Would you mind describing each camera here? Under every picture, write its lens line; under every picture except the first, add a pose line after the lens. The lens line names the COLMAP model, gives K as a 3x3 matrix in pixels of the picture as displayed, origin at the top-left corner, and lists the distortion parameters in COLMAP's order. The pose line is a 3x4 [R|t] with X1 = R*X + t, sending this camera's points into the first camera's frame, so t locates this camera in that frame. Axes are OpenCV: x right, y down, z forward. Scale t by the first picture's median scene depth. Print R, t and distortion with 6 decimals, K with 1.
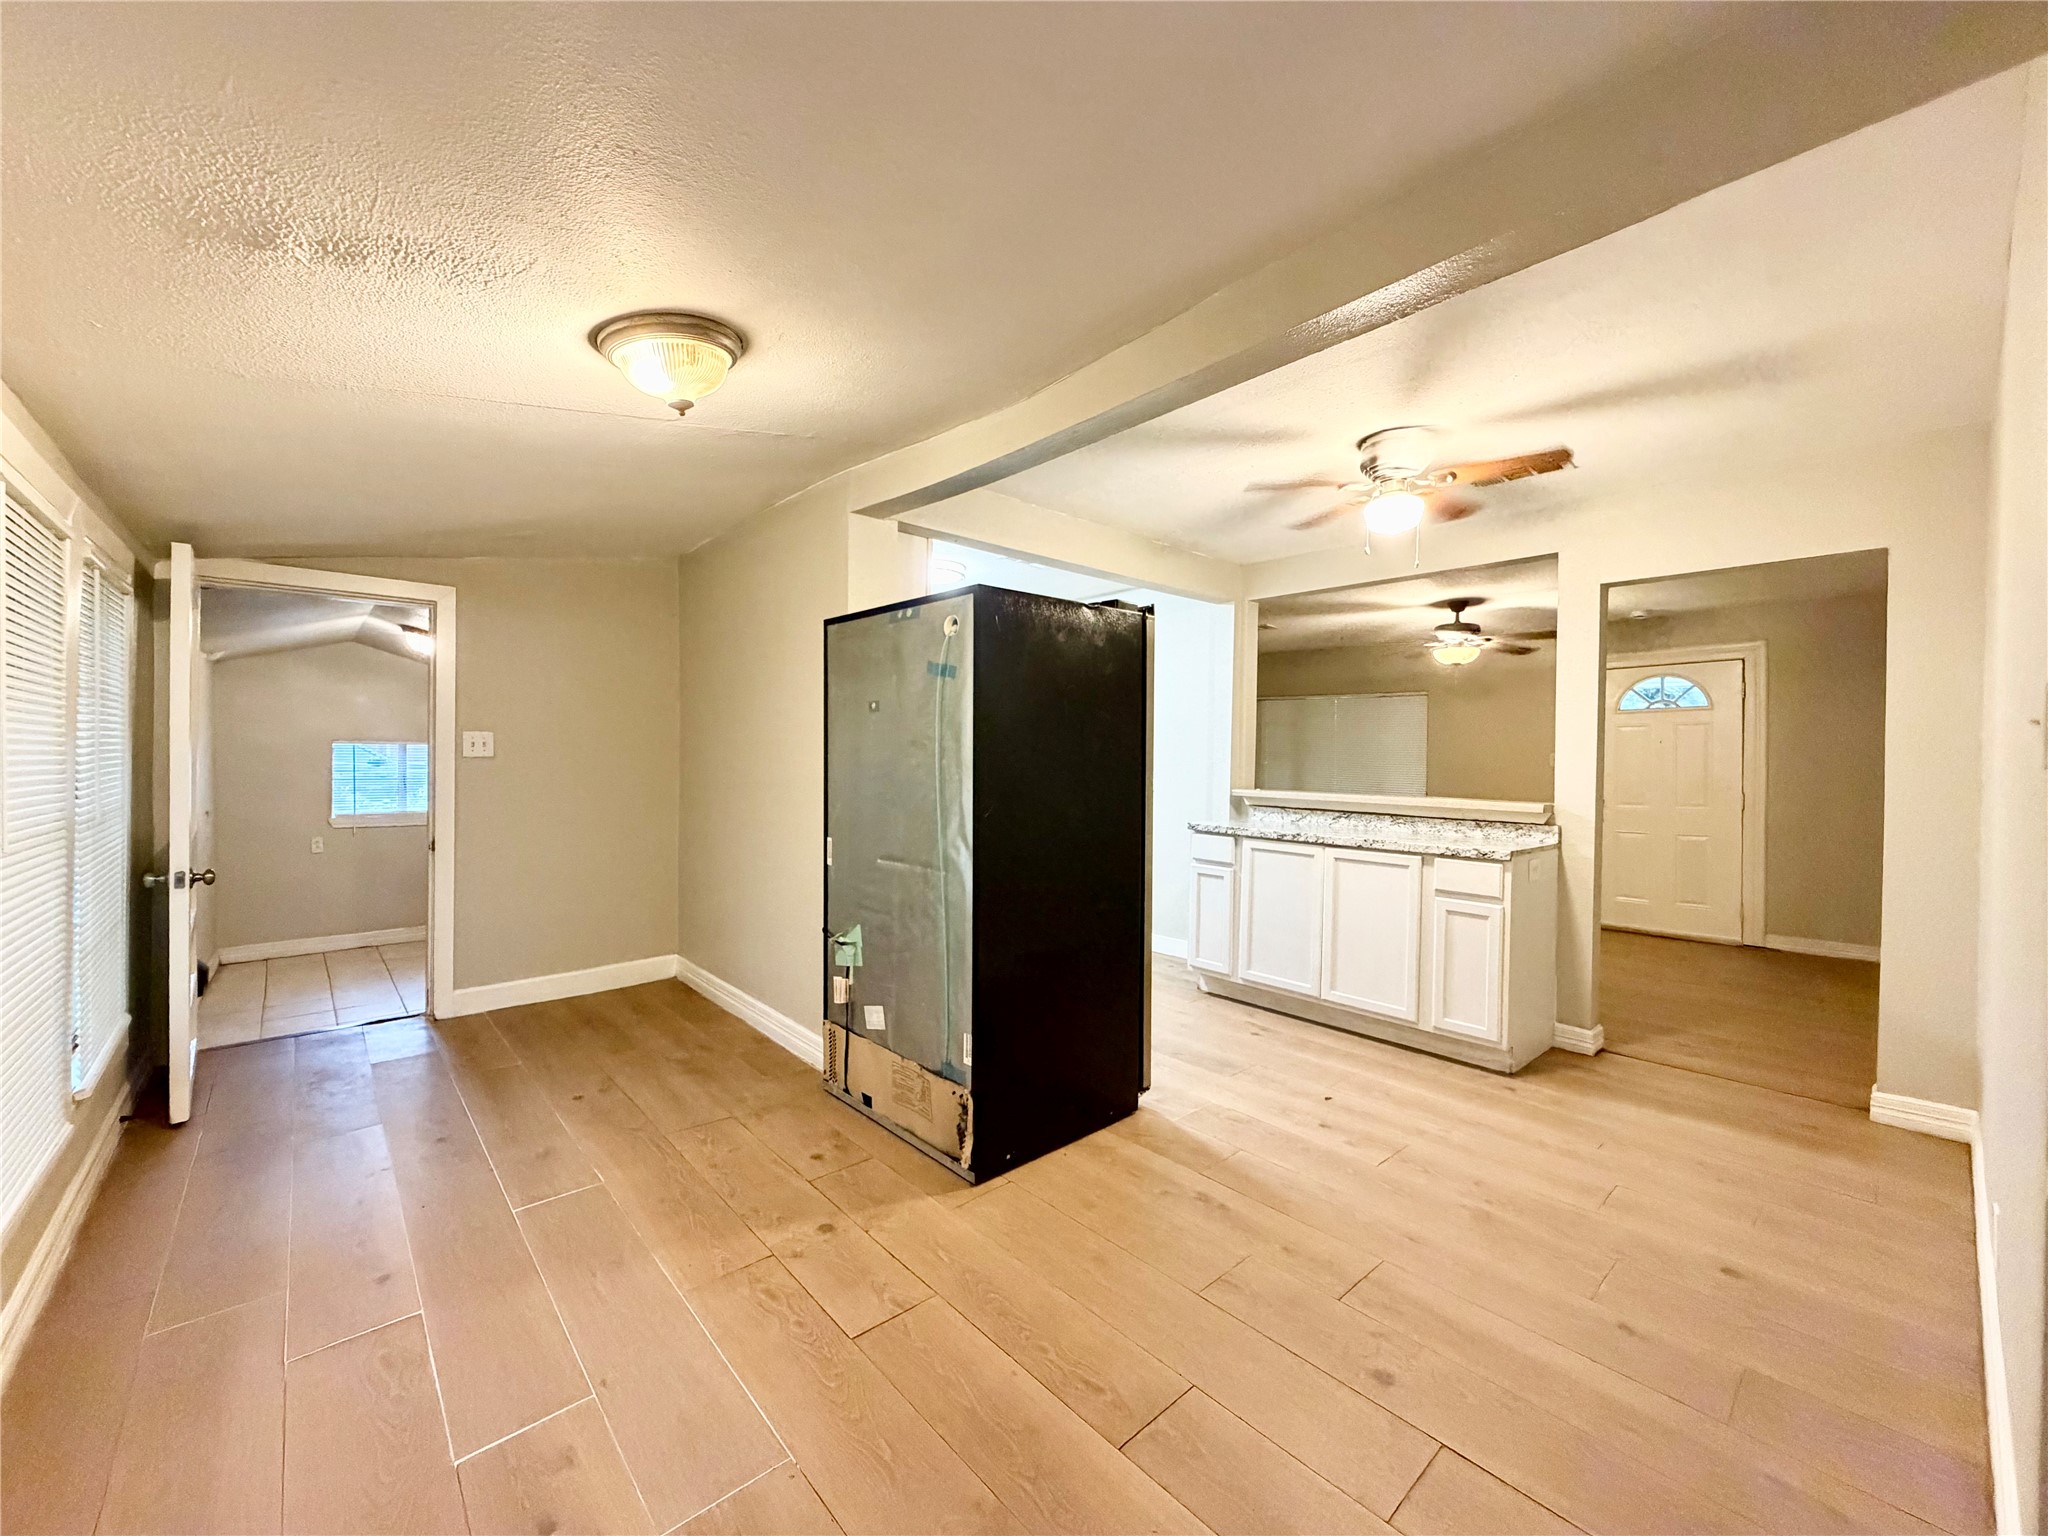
lens RADIAL K [[811.6, 0, 1019.8], [0, 811.6, 762.4], [0, 0, 1]] dist [-0.002619, 0.000689]
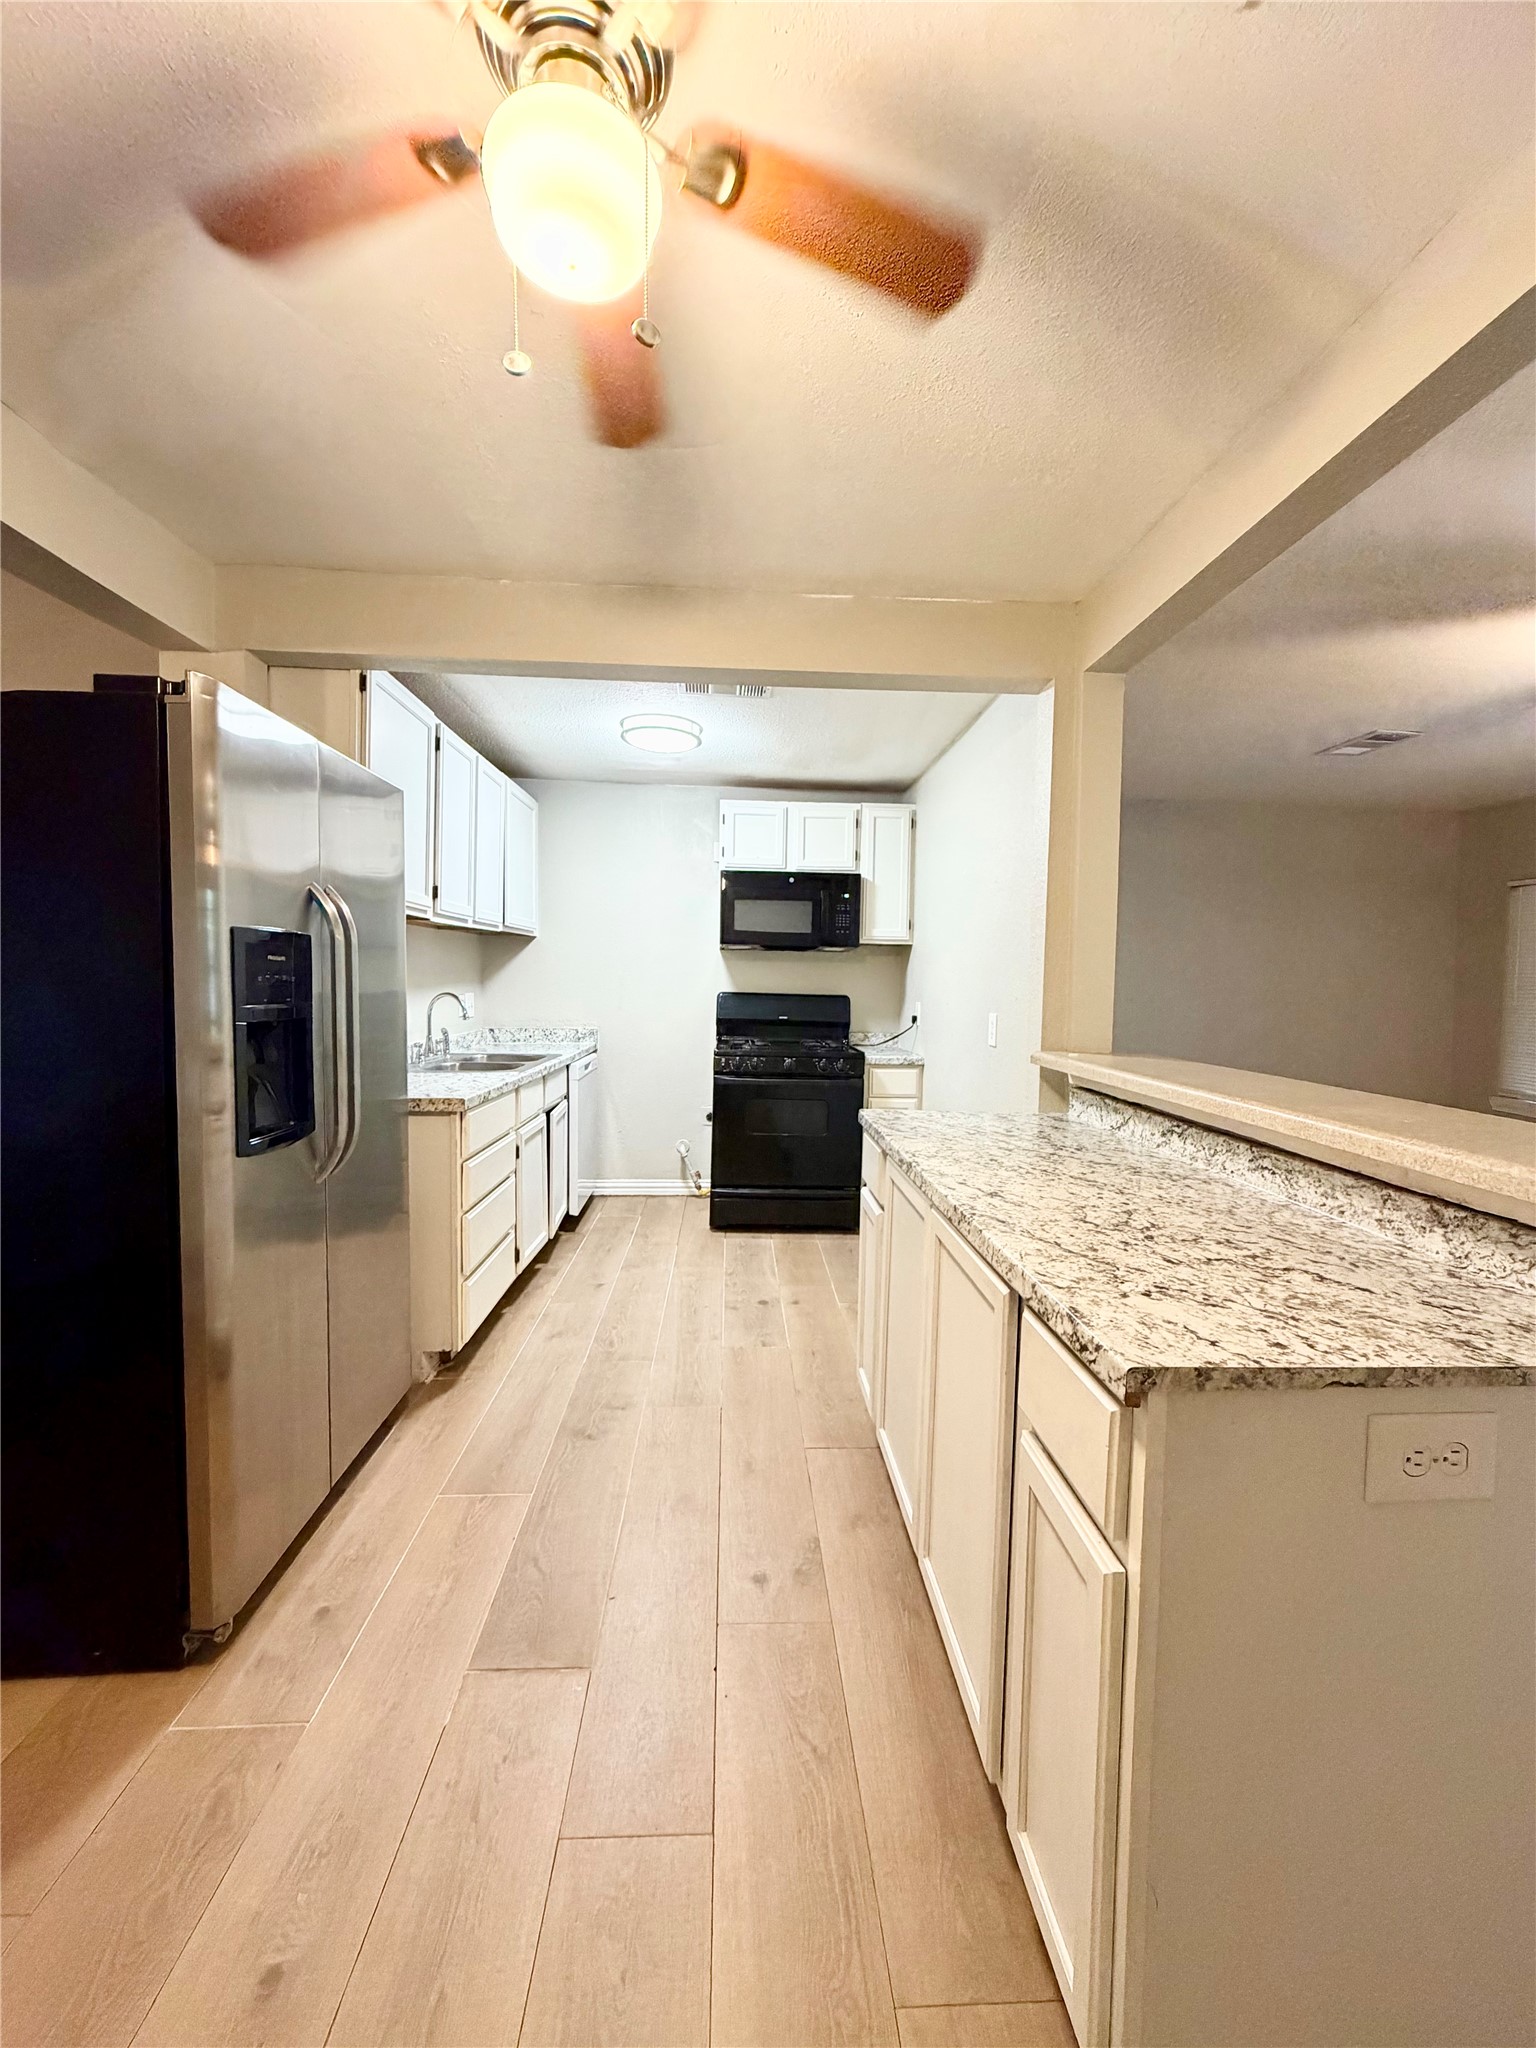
lens RADIAL K [[811.6, 0, 767.7], [0, 811.6, 1015.3], [0, 0, 1]] dist [-0.002619, 0.000689]
pose [[0.783396, 0.022655, -0.621110, 0.496942], [-0.009281, 0.999650, 0.024756, -0.001100], [0.621453, -0.013630, 0.783333, 0.550790]]
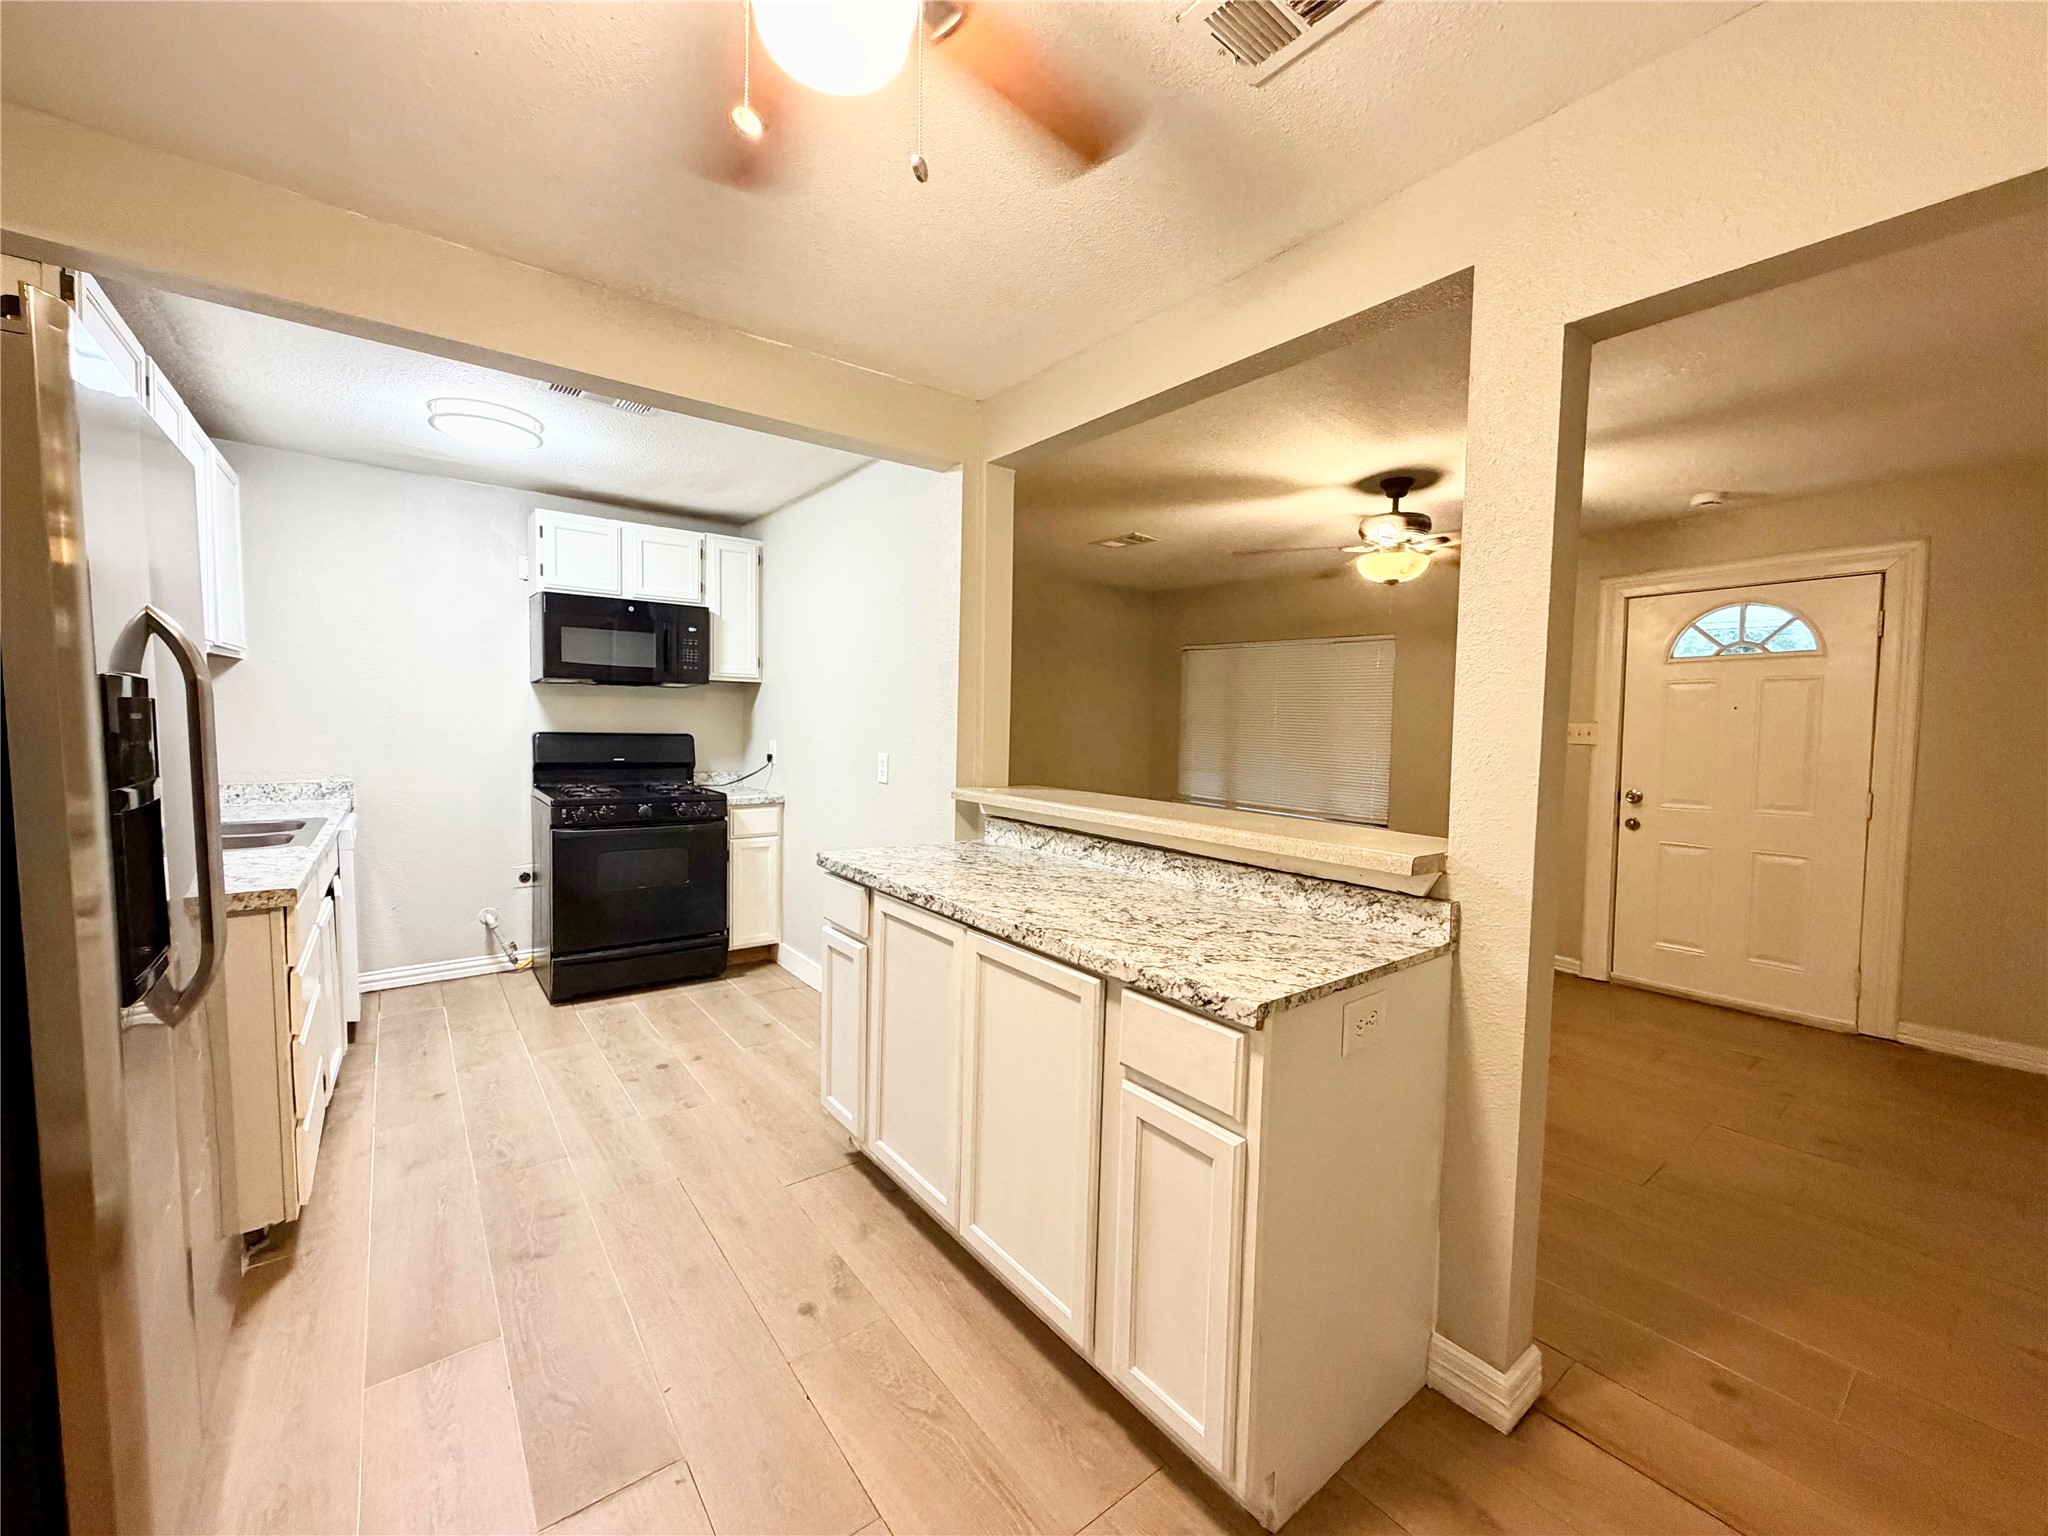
lens RADIAL K [[811.6, 0, 1013.0], [0, 811.6, 769.1], [0, 0, 1]] dist [-0.002619, 0.000689]
pose [[0.997632, 0.006182, -0.068504, 0.383342], [-0.002504, 0.998557, 0.053645, -0.014082], [0.068737, -0.053346, 0.996207, 0.463086]]
